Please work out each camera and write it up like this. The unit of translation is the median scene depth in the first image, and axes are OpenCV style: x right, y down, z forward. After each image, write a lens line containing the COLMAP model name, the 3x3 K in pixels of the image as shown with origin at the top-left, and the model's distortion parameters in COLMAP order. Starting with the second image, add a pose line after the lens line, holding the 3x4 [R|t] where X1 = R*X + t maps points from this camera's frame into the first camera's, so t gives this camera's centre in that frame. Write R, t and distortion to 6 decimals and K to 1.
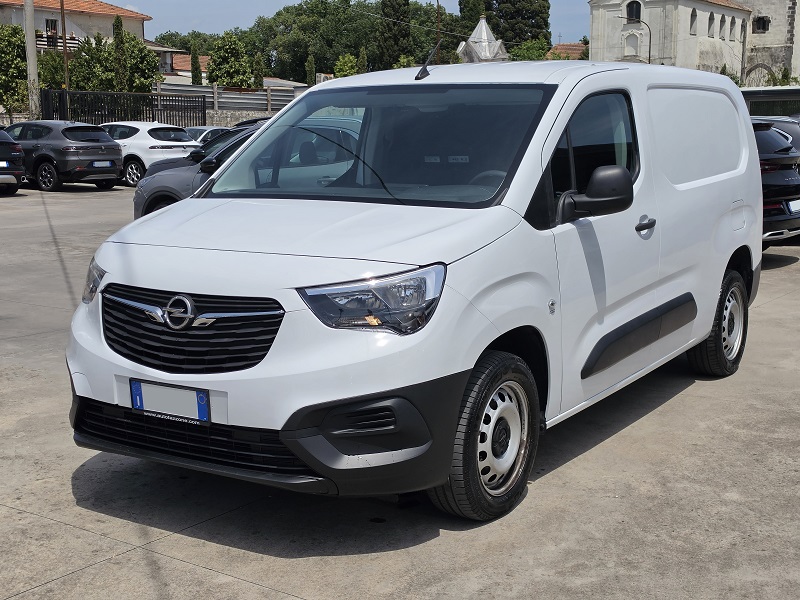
lens RADIAL K [[1054.6, 0, 400.0], [0, 1054.6, 300.0], [0, 0, 1]] dist [0.102511, 0.013124]
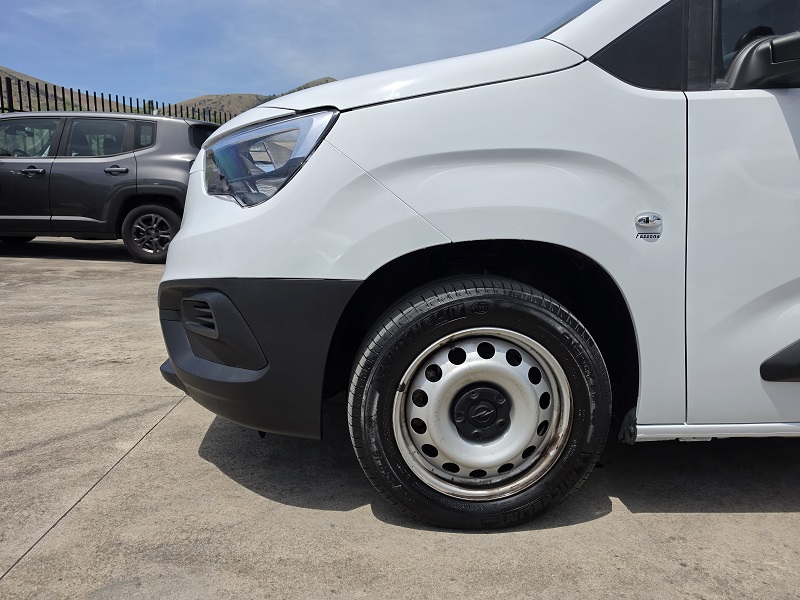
lens RADIAL K [[559.5, 0, 400.0], [0, 559.5, 300.0], [0, 0, 1]] dist [0.045747, -0.051629]
pose [[0.592467, 0.172026, -0.787013, 0.359951], [-0.151320, 0.983310, 0.101018, 0.040238], [0.791255, 0.059241, 0.608610, 0.836043]]
